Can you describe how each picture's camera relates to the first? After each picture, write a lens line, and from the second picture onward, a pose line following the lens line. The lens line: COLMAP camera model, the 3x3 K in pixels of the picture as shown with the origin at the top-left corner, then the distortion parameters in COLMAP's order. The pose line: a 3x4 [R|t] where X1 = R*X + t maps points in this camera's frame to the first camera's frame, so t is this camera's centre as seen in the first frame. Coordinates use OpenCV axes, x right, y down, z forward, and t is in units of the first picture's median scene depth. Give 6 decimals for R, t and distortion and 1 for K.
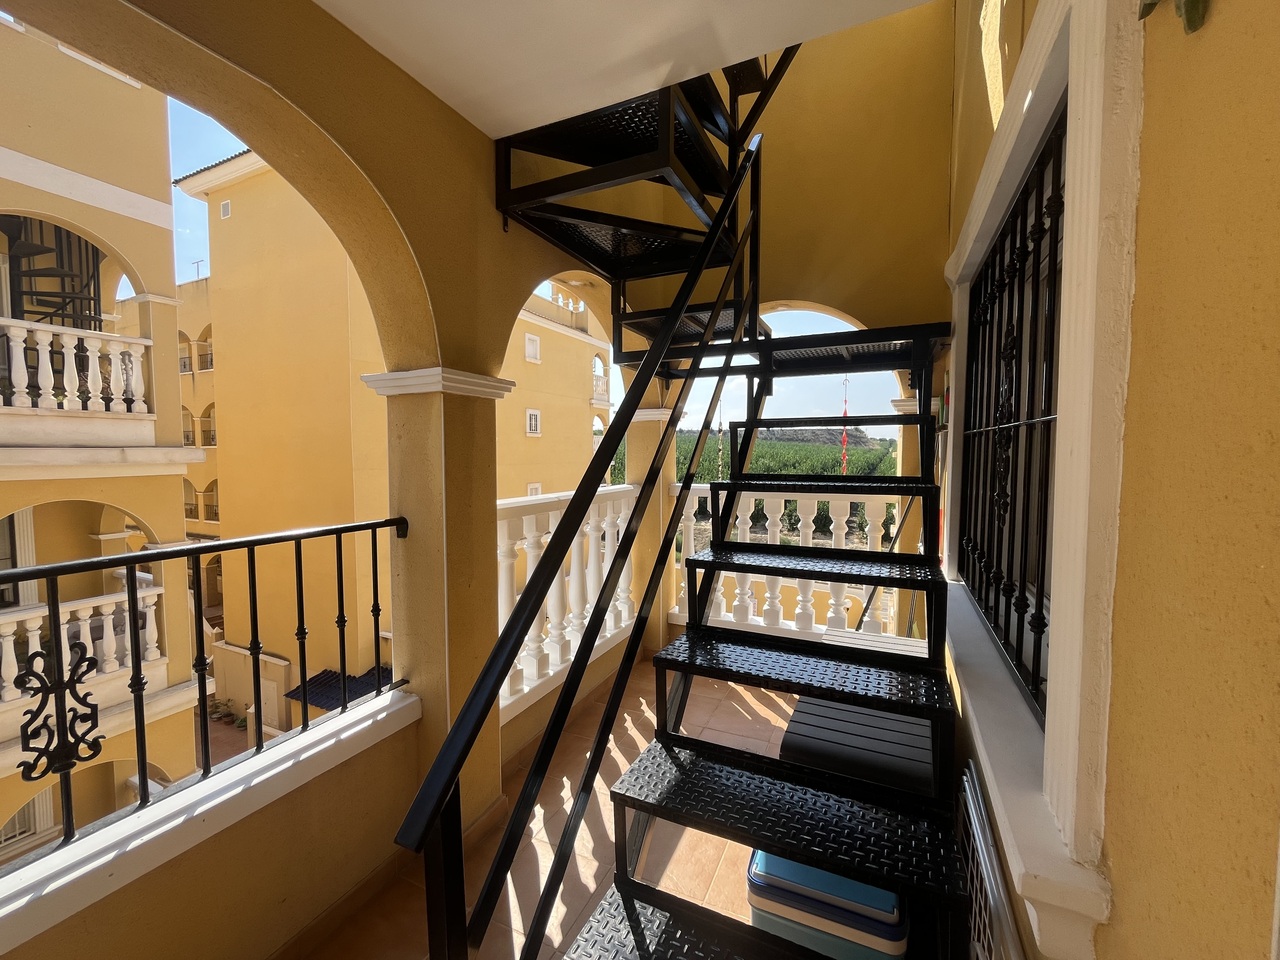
lens RADIAL K [[520.6, 0, 641.7], [0, 520.6, 481.2], [0, 0, 1]] dist [-0.001431, -0.000594]
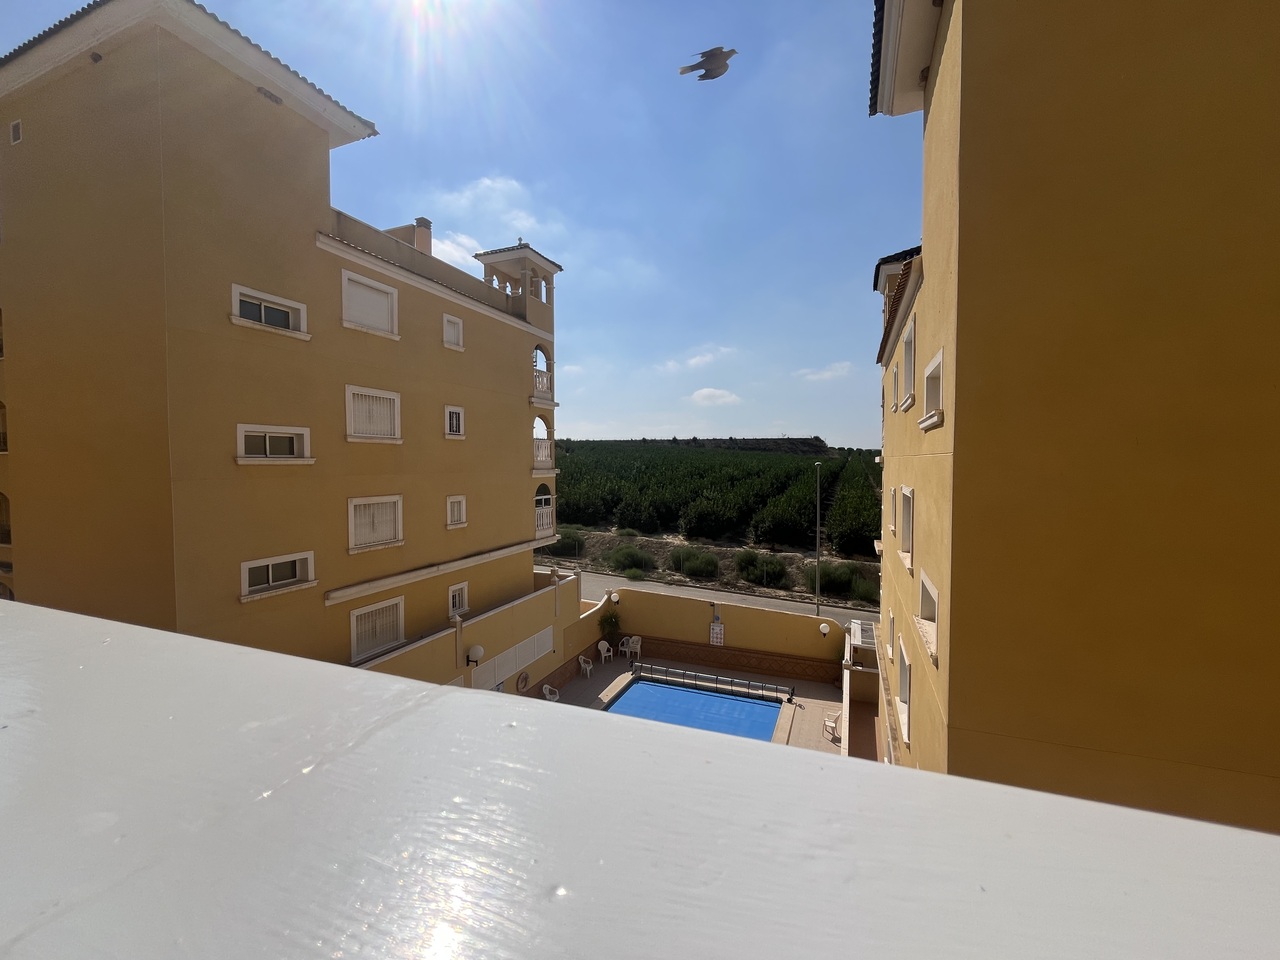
lens RADIAL K [[520.6, 0, 644.0], [0, 520.6, 481.4], [0, 0, 1]] dist [-0.001431, -0.000594]
pose [[0.997422, -0.003508, 0.071668, 0.110020], [0.004776, 0.999835, -0.017530, -0.008419], [-0.071595, 0.017827, 0.997274, 0.524794]]
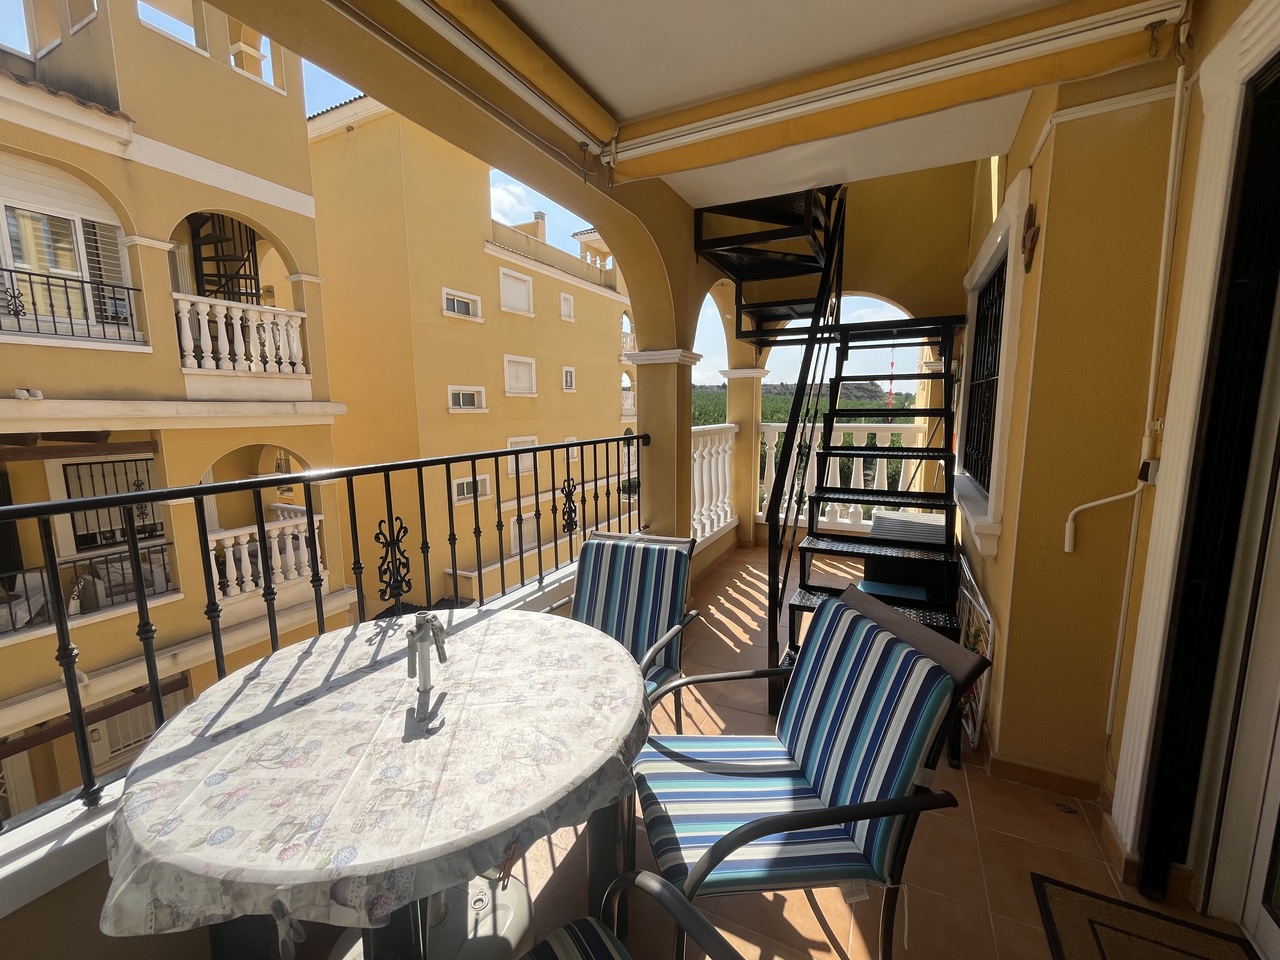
lens RADIAL K [[520.6, 0, 639.8], [0, 520.6, 481.6], [0, 0, 1]] dist [-0.001431, -0.000594]
pose [[0.999708, -0.002382, -0.024028, -0.129947], [0.004389, 0.996469, 0.083851, 0.024215], [0.023744, -0.083932, 0.996189, -0.231047]]
